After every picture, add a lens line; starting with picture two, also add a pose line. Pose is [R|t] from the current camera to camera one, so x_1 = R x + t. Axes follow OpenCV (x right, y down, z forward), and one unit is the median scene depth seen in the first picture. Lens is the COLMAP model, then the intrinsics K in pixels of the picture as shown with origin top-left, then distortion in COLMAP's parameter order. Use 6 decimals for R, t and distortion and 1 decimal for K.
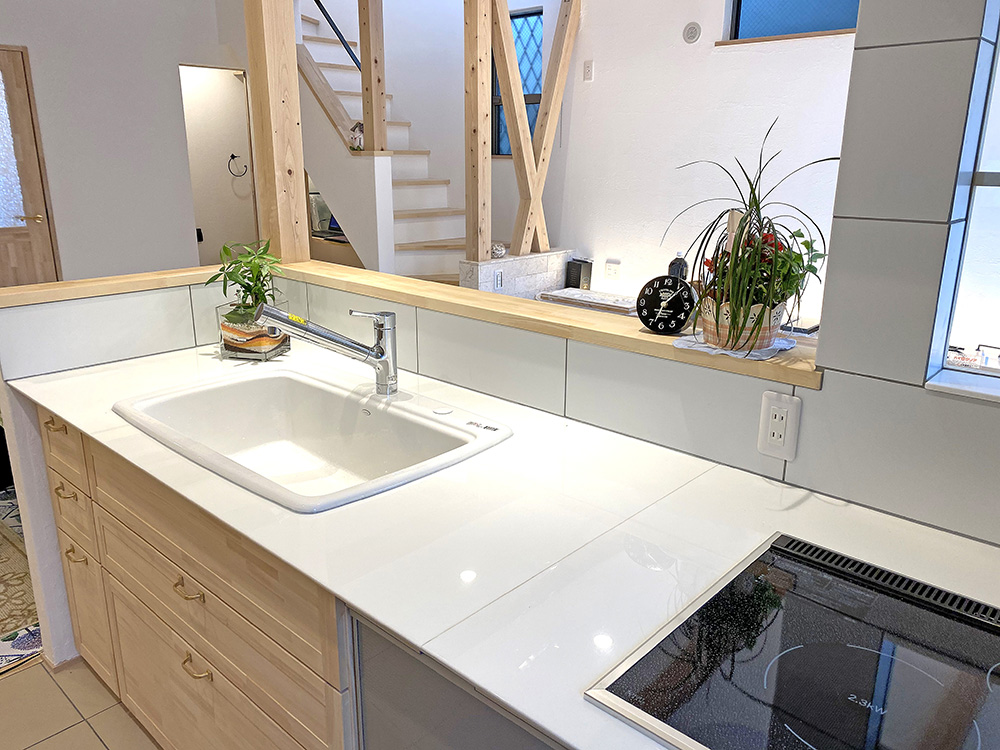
lens RADIAL K [[780.9, 0, 500.0], [0, 780.9, 375.0], [0, 0, 1]] dist [-0.000531, -0.003649]
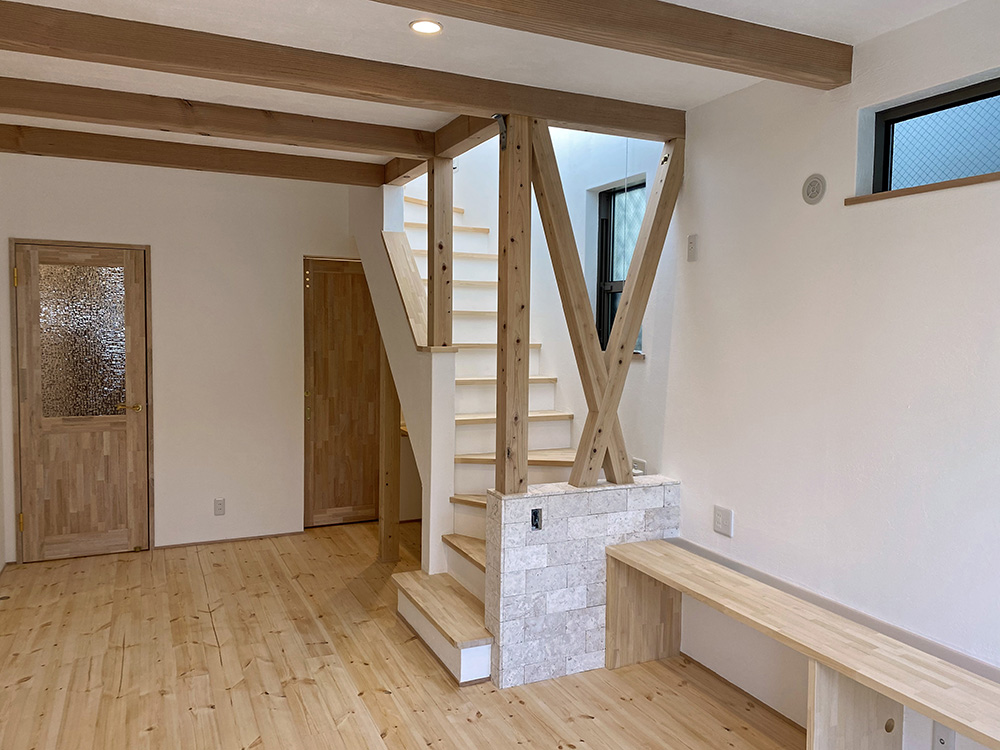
lens RADIAL K [[780.9, 0, 500.0], [0, 780.9, 375.0], [0, 0, 1]] dist [-0.000531, -0.003649]
pose [[0.928309, 0.027176, -0.370815, 0.219273], [-0.115361, 0.969158, -0.217771, -0.084491], [0.353461, 0.244936, 0.902813, 0.278358]]
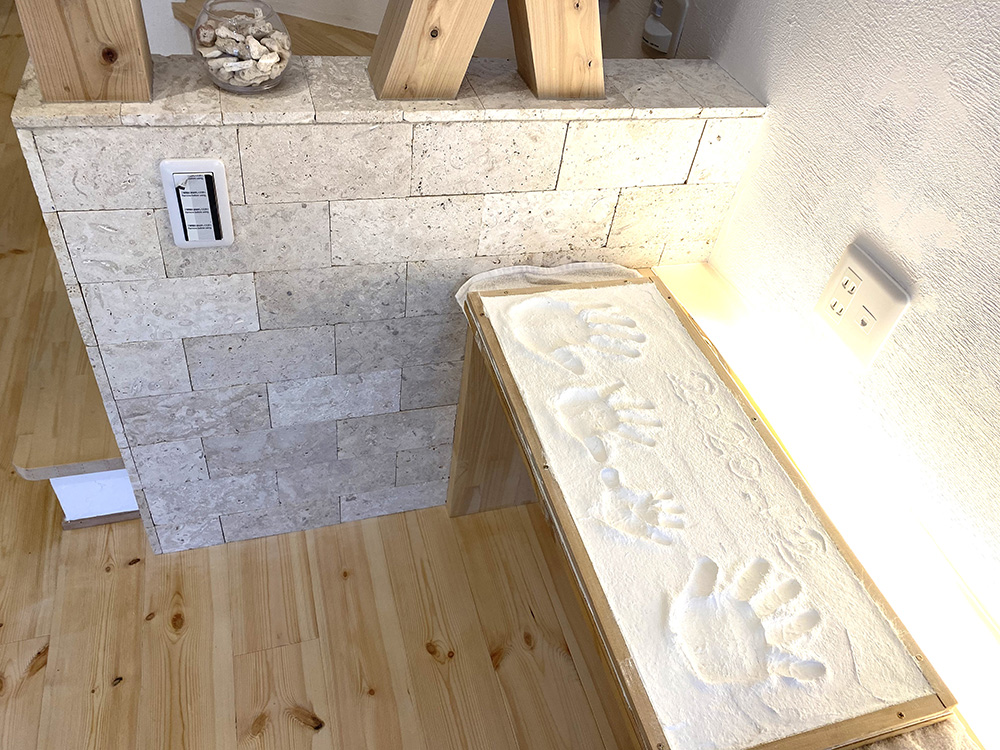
lens RADIAL K [[780.9, 0, 500.0], [0, 780.9, 375.0], [0, 0, 1]] dist [-0.000531, -0.003649]
pose [[0.853269, 0.434038, -0.289038, 0.133712], [-0.267375, 0.840016, 0.472106, -0.189454], [0.447708, -0.325552, 0.832811, 0.805316]]
